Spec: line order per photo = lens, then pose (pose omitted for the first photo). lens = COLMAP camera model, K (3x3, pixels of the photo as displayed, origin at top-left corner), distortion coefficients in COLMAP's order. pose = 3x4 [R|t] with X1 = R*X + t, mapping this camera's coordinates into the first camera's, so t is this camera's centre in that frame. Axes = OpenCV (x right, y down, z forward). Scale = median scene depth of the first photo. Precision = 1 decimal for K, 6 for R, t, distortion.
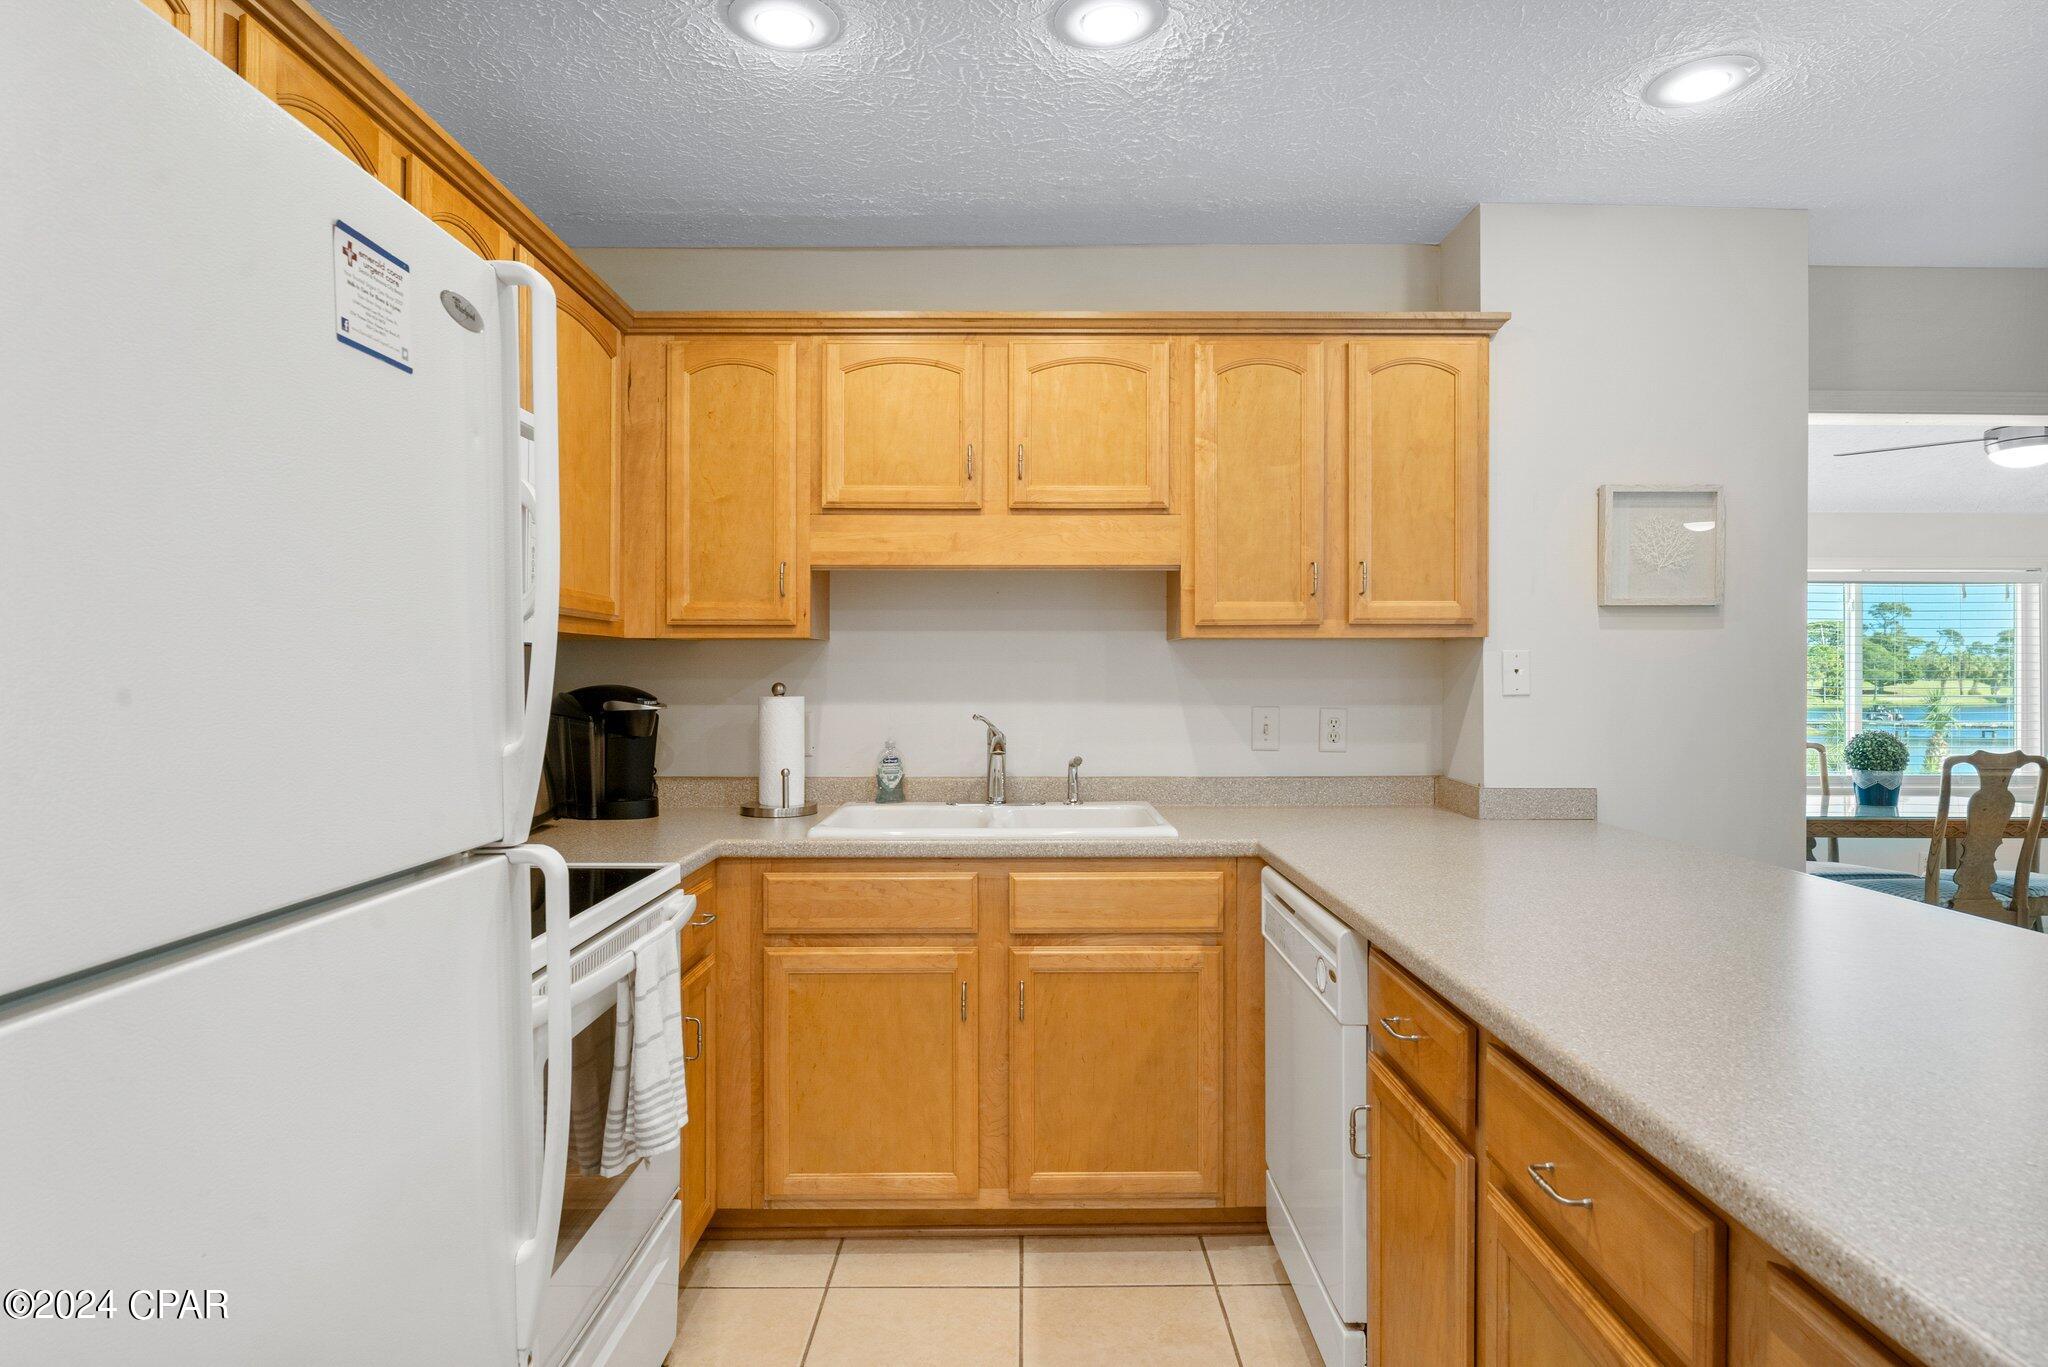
lens RADIAL K [[1130.0, 0, 1027.4], [0, 1130.0, 682.4], [0, 0, 1]] dist [0.006443, 0.002070]
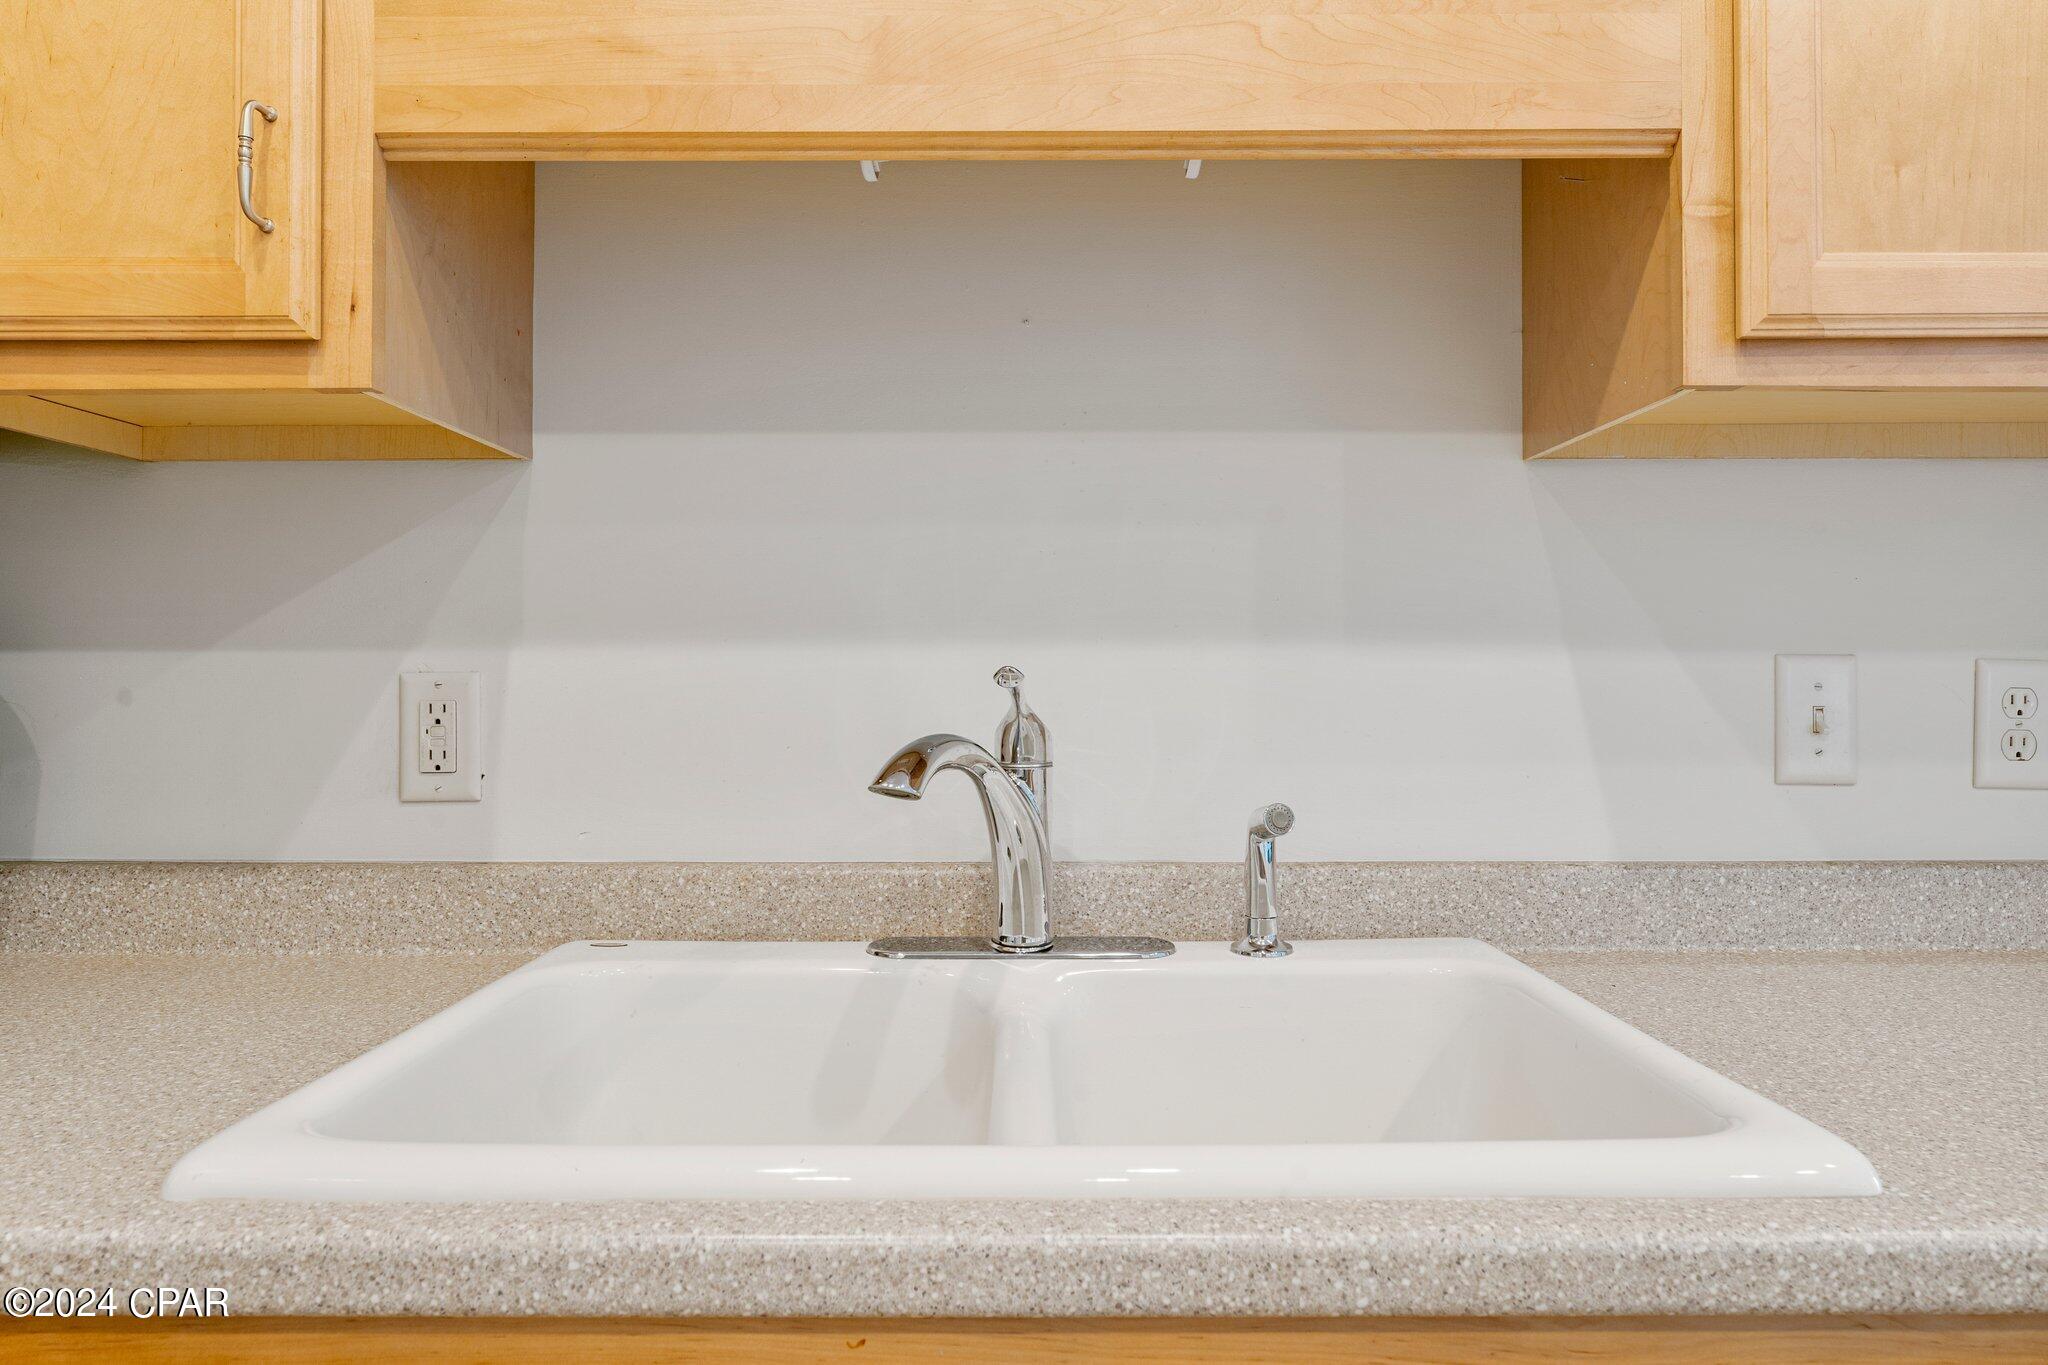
lens RADIAL K [[1298.4, 0, 1022.8], [0, 1298.4, 681.3], [0, 0, 1]] dist [-0.007062, 0.000241]
pose [[0.999963, -0.000244, -0.008630, -0.025863], [0.000120, 0.999898, -0.014259, 0.038633], [0.008633, 0.014257, 0.999861, 0.673735]]
